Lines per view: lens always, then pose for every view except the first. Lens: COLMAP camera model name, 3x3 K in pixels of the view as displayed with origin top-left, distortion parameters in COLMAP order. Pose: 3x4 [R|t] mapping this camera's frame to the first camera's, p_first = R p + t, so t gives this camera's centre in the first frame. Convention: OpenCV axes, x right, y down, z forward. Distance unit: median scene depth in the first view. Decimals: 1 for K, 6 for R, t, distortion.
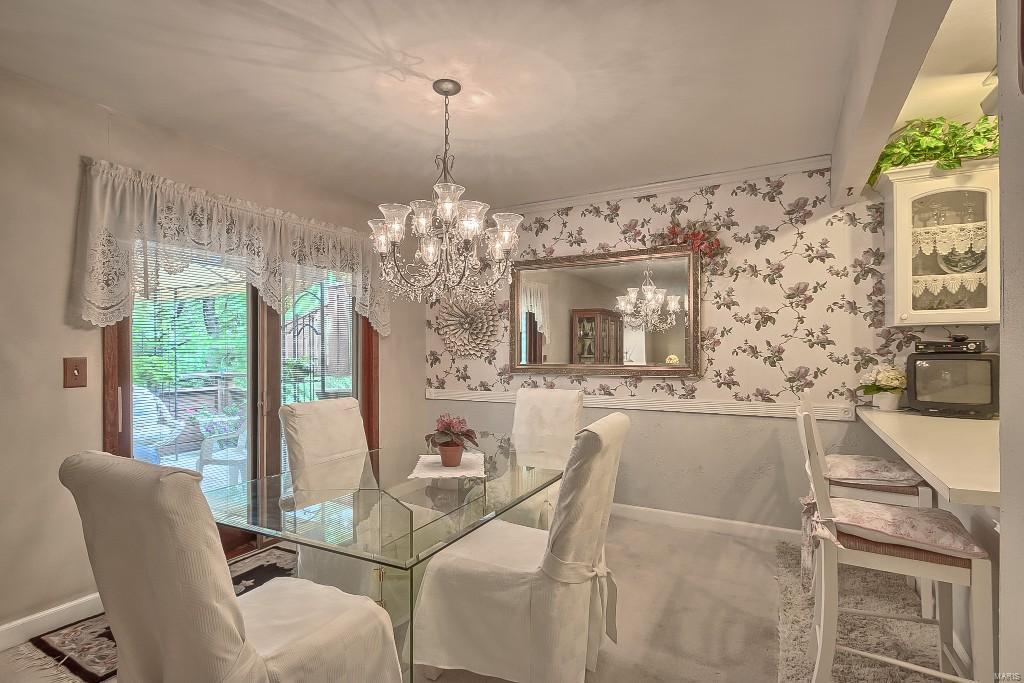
lens RADIAL K [[503.7, 0, 503.8], [0, 503.7, 350.6], [0, 0, 1]] dist [0.002954, -0.003114]
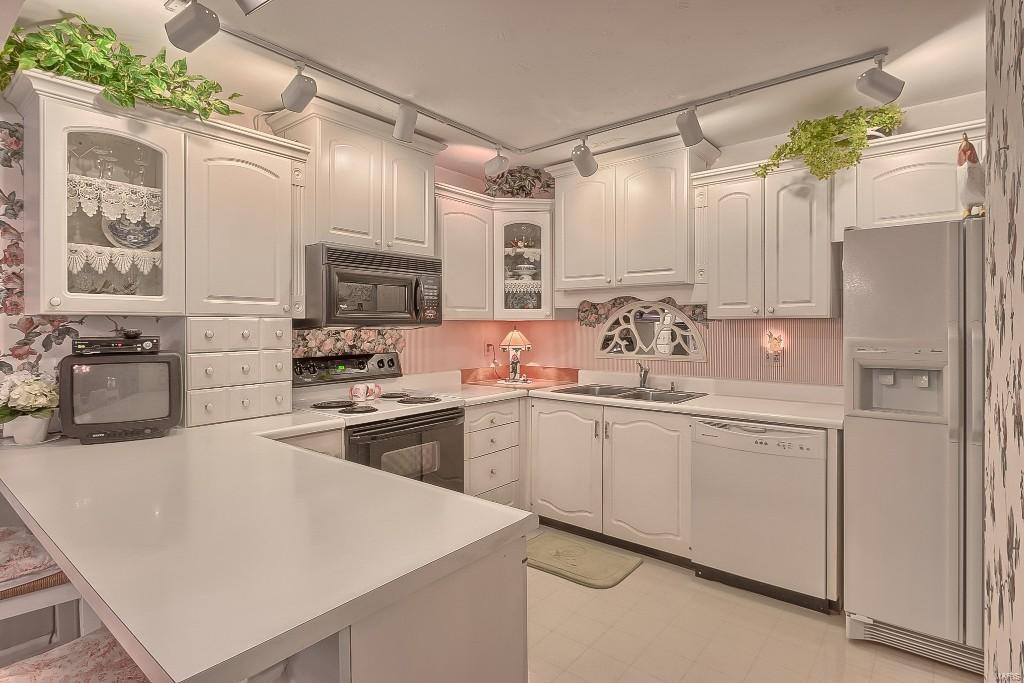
lens RADIAL K [[529.1, 0, 520.9], [0, 529.1, 329.1], [0, 0, 1]] dist [-0.003681, -0.001114]
pose [[0.164429, 0.002949, 0.986384, 0.175897], [0.002280, 0.999992, -0.003370, -0.022325], [-0.986386, 0.002803, 0.164421, 0.235697]]
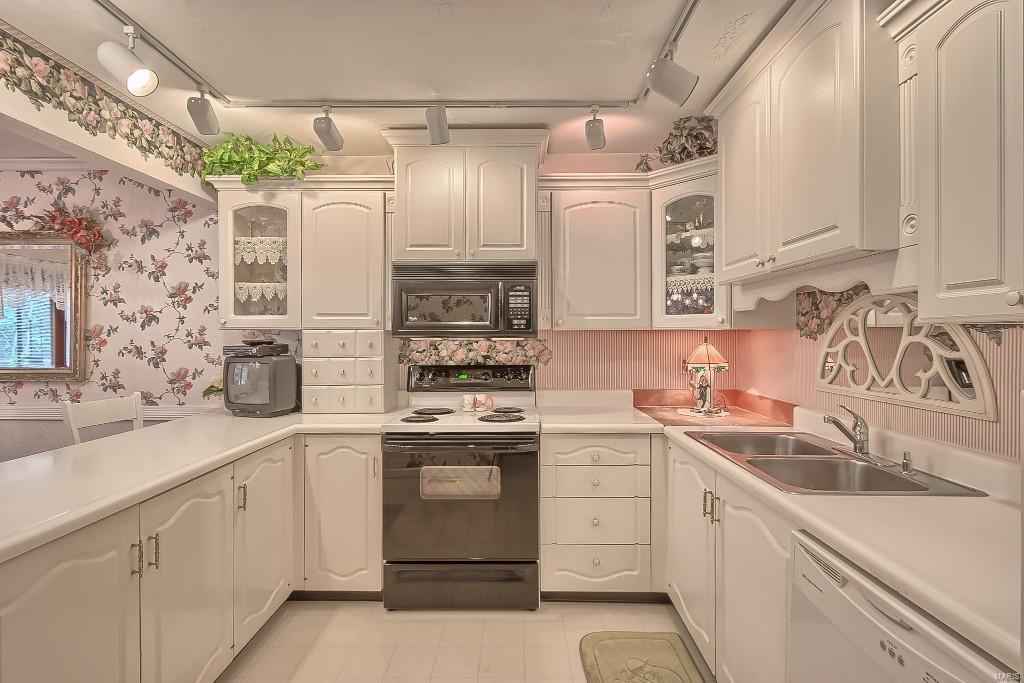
lens RADIAL K [[485.3, 0, 505.9], [0, 485.3, 335.7], [0, 0, 1]] dist [0.000739, -0.004037]
pose [[0.879575, 0.008265, 0.475688, 0.704519], [-0.005999, 0.999962, -0.006281, -0.029044], [-0.475722, 0.002671, 0.879592, -0.131768]]
